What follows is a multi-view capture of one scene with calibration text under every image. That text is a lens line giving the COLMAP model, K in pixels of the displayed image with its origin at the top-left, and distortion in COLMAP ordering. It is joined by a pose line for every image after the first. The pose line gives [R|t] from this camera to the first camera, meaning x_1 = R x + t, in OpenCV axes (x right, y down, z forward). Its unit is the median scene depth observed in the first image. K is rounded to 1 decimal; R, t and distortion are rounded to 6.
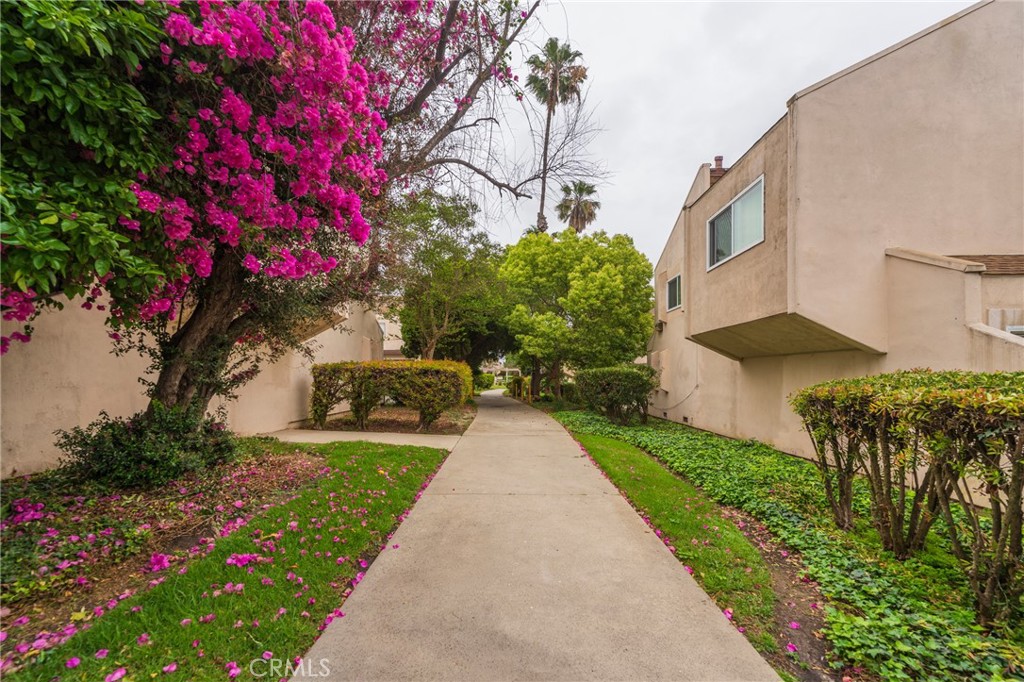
lens RADIAL K [[421.6, 0, 514.0], [0, 421.6, 384.5], [0, 0, 1]] dist [-0.001085, -0.000251]
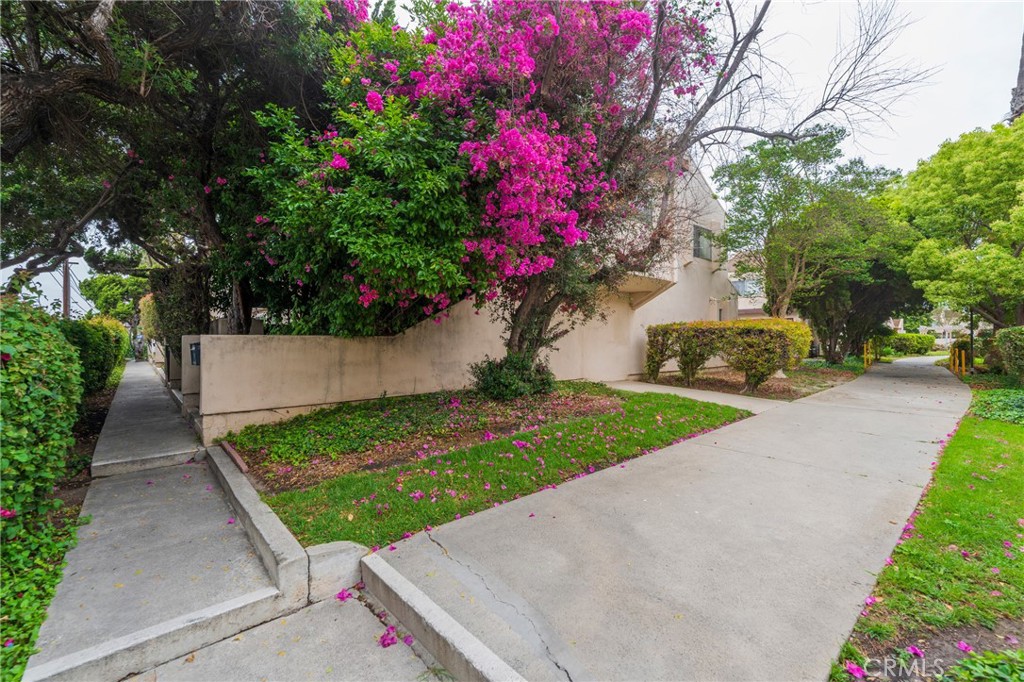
lens RADIAL K [[412.2, 0, 513.8], [0, 412.2, 342.1], [0, 0, 1]] dist [0.000731, -0.000150]
pose [[0.672517, 0.011105, -0.739998, 0.266778], [-0.016379, 0.999866, 0.000119, 0.006328], [0.739900, 0.012041, 0.672609, -0.059943]]
